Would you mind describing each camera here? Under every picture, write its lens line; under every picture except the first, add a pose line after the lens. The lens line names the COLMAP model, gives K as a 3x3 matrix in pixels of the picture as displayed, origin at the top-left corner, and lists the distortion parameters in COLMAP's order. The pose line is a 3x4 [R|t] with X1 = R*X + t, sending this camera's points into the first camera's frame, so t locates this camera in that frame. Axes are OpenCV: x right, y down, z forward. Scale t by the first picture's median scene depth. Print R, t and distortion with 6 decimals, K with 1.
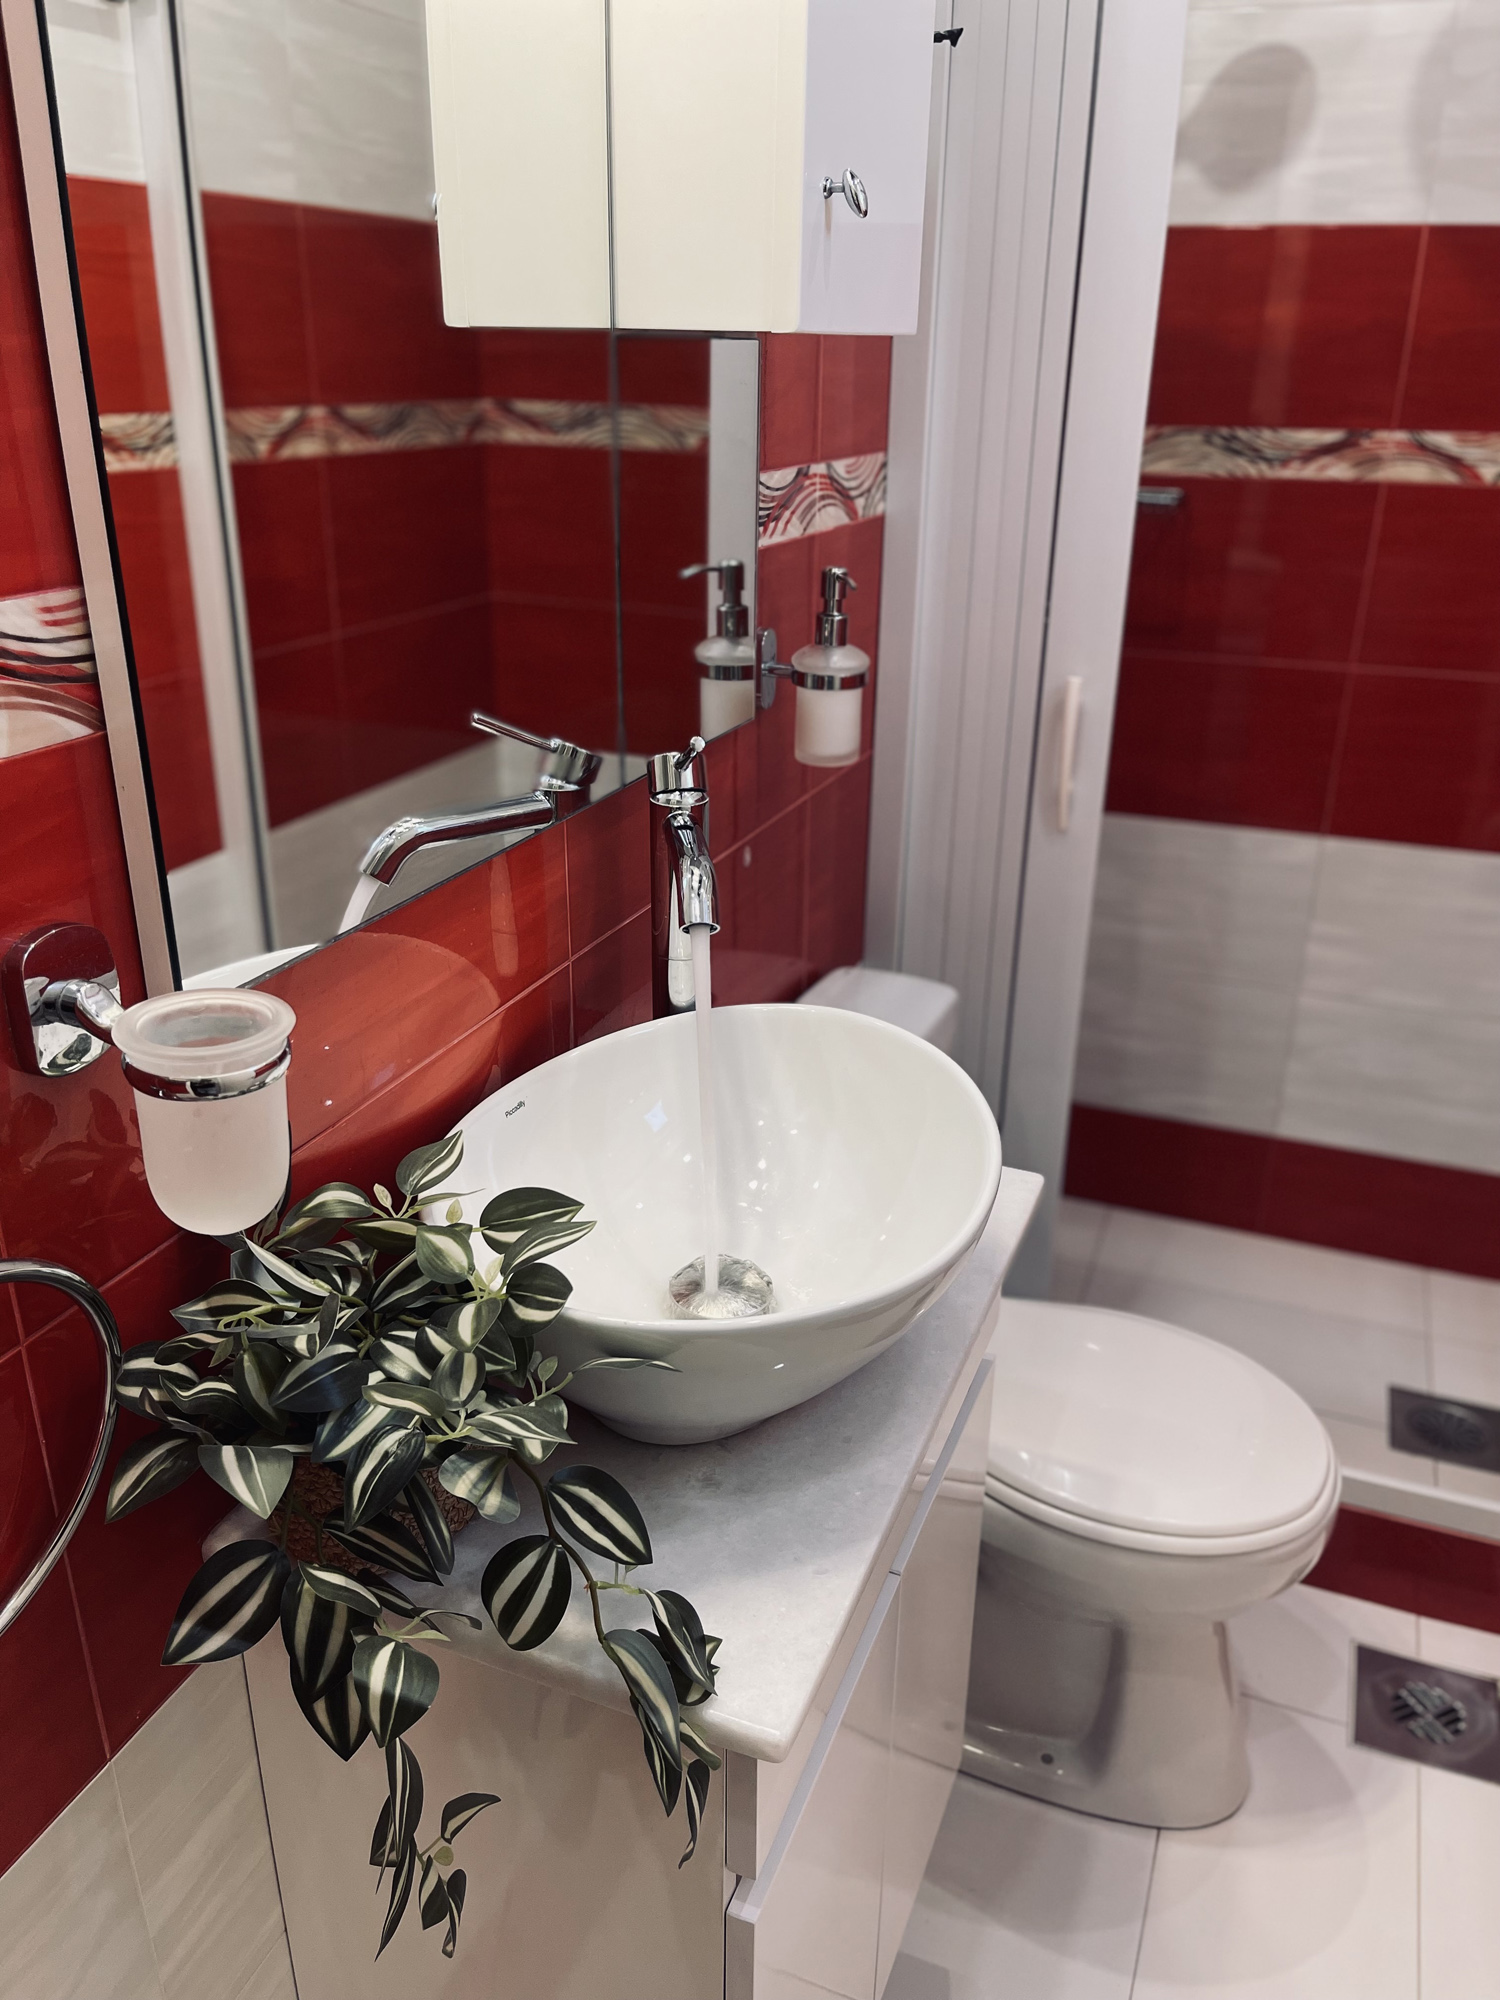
lens RADIAL K [[1479.3, 0, 762.5], [0, 1479.3, 1008.4], [0, 0, 1]] dist [0.012269, -0.013238]
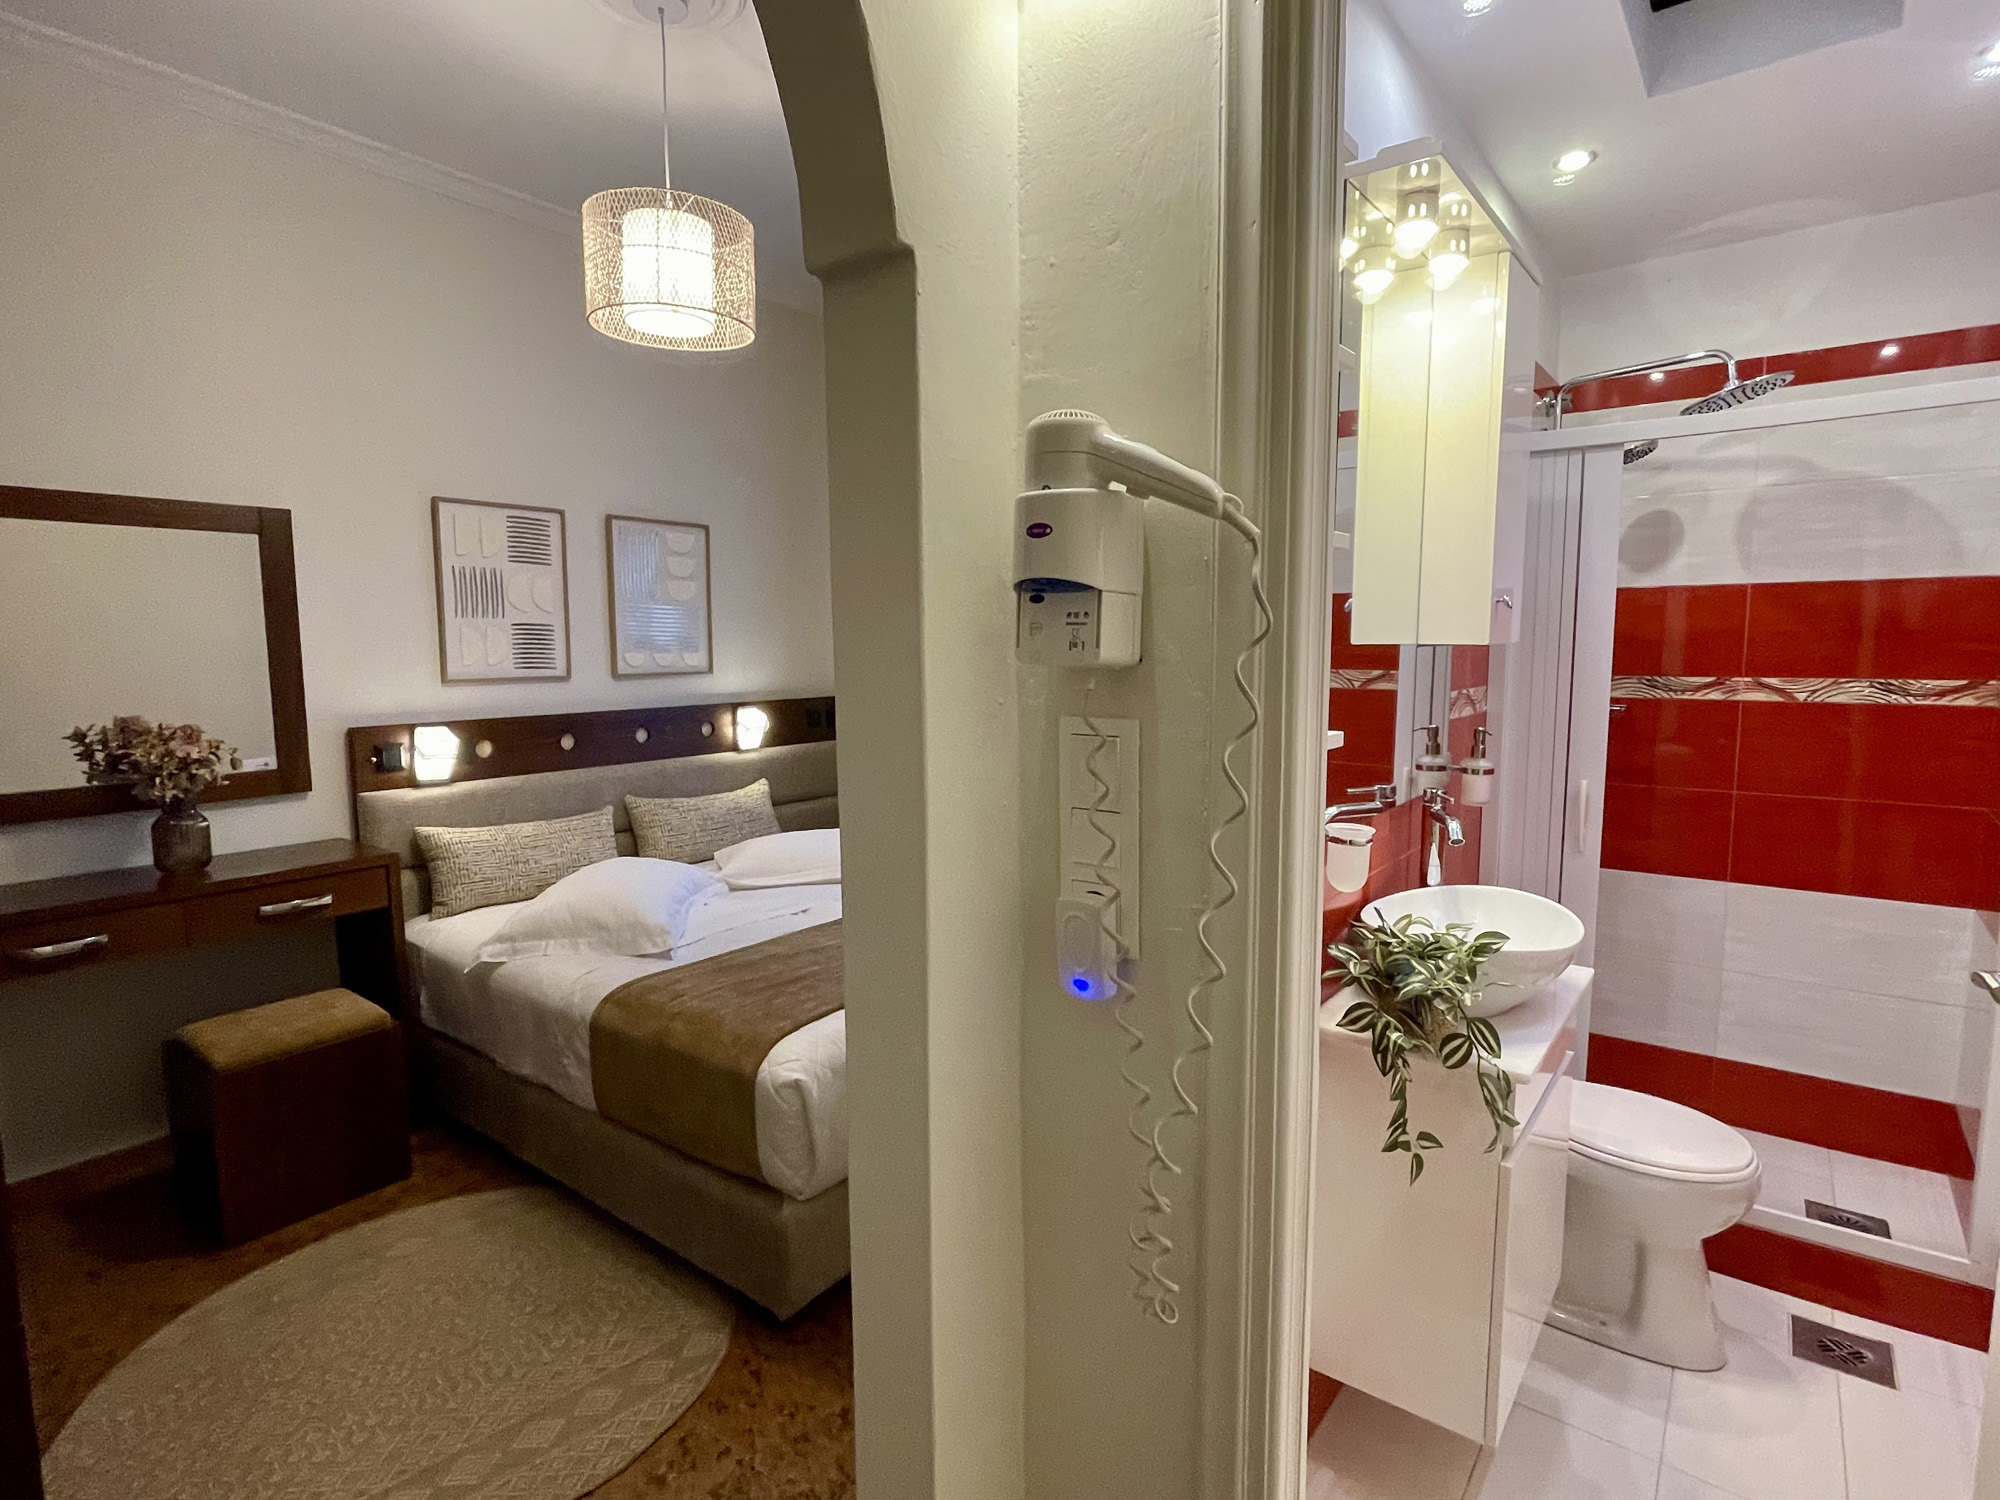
lens RADIAL K [[1004.4, 0, 993.1], [0, 1004.4, 749.9], [0, 0, 1]] dist [-0.010603, 0.001062]
pose [[0.957461, 0.012359, -0.288297, -0.162823], [-0.098520, 0.953050, -0.286339, 0.199473], [0.271223, 0.302561, 0.913726, -0.500094]]
